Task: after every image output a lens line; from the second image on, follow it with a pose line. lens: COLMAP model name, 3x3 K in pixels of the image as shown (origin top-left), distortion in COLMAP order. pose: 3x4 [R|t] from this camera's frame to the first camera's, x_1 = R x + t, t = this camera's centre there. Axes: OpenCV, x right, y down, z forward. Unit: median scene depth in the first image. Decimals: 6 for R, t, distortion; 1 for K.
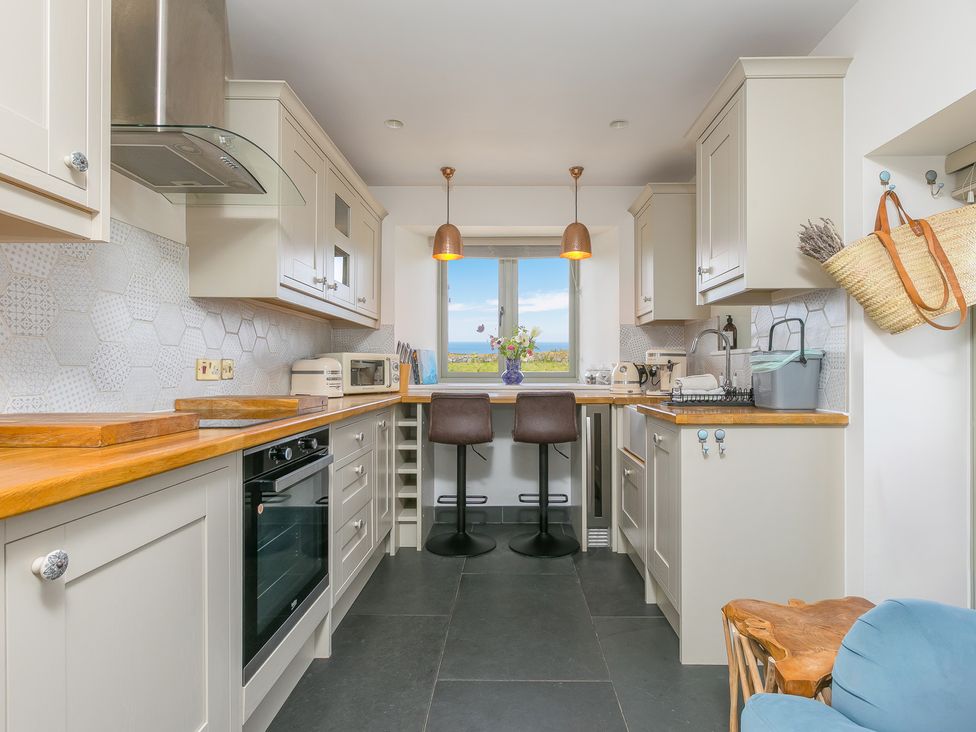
lens RADIAL K [[502.0, 0, 501.4], [0, 502.0, 366.4], [0, 0, 1]] dist [0.000295, 0.000290]
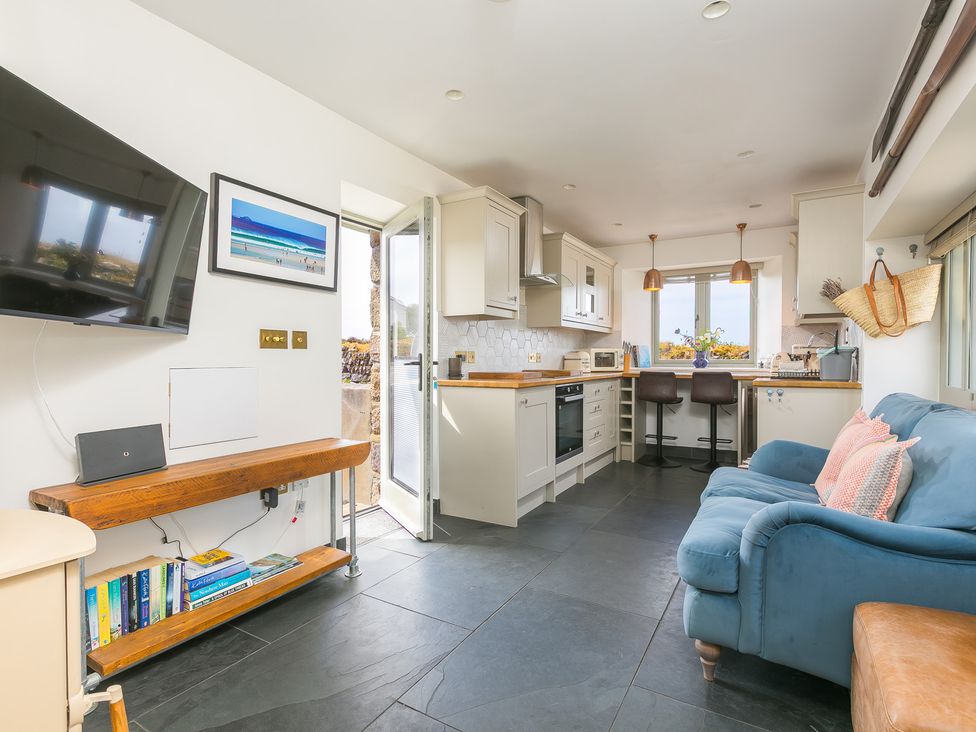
lens RADIAL K [[502.0, 0, 501.4], [0, 502.0, 366.4], [0, 0, 1]] dist [0.000295, 0.000290]
pose [[0.881140, 0.006185, -0.472814, 0.252094], [0.003940, 0.999784, 0.020421, -0.002096], [0.472838, -0.019857, 0.880926, -0.734486]]
